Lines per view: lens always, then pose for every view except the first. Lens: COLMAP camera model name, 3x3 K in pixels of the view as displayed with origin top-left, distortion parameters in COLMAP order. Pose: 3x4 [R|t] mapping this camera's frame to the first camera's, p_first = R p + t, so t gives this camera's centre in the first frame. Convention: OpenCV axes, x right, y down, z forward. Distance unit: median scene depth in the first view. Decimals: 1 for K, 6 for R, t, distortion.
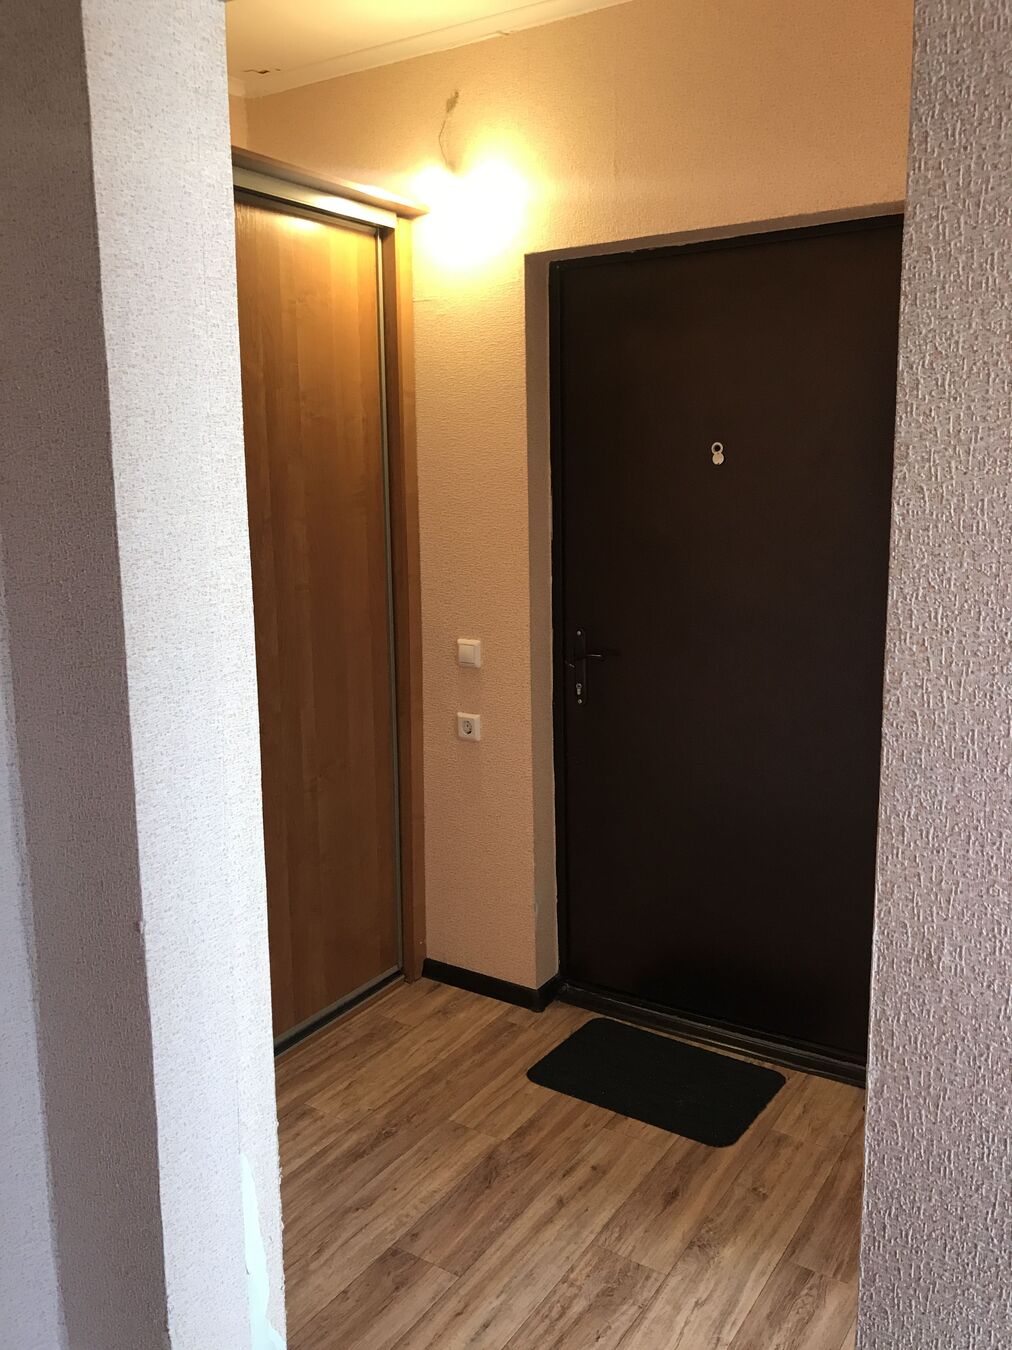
lens RADIAL K [[1105.7, 0, 506.9], [0, 1105.7, 678.4], [0, 0, 1]] dist [0.013027, -0.020922]
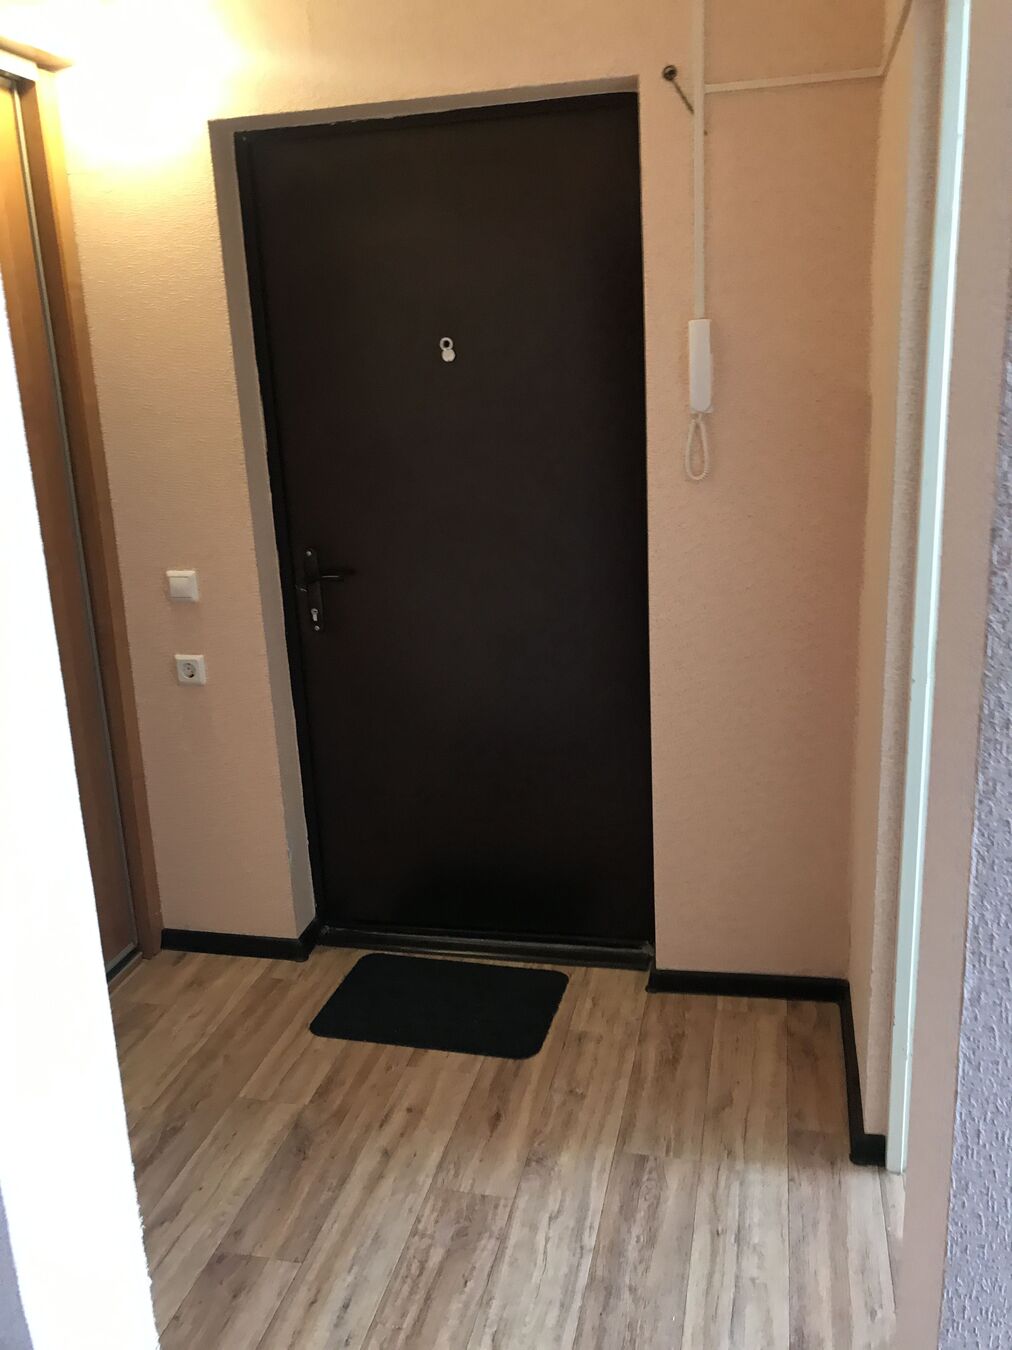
lens RADIAL K [[1105.7, 0, 531.0], [0, 1105.7, 678.9], [0, 0, 1]] dist [0.013027, -0.020922]
pose [[0.934782, -0.118895, 0.334733, -0.094400], [0.093015, 0.991371, 0.092371, -0.006458], [-0.342827, -0.055212, 0.937775, 0.080761]]
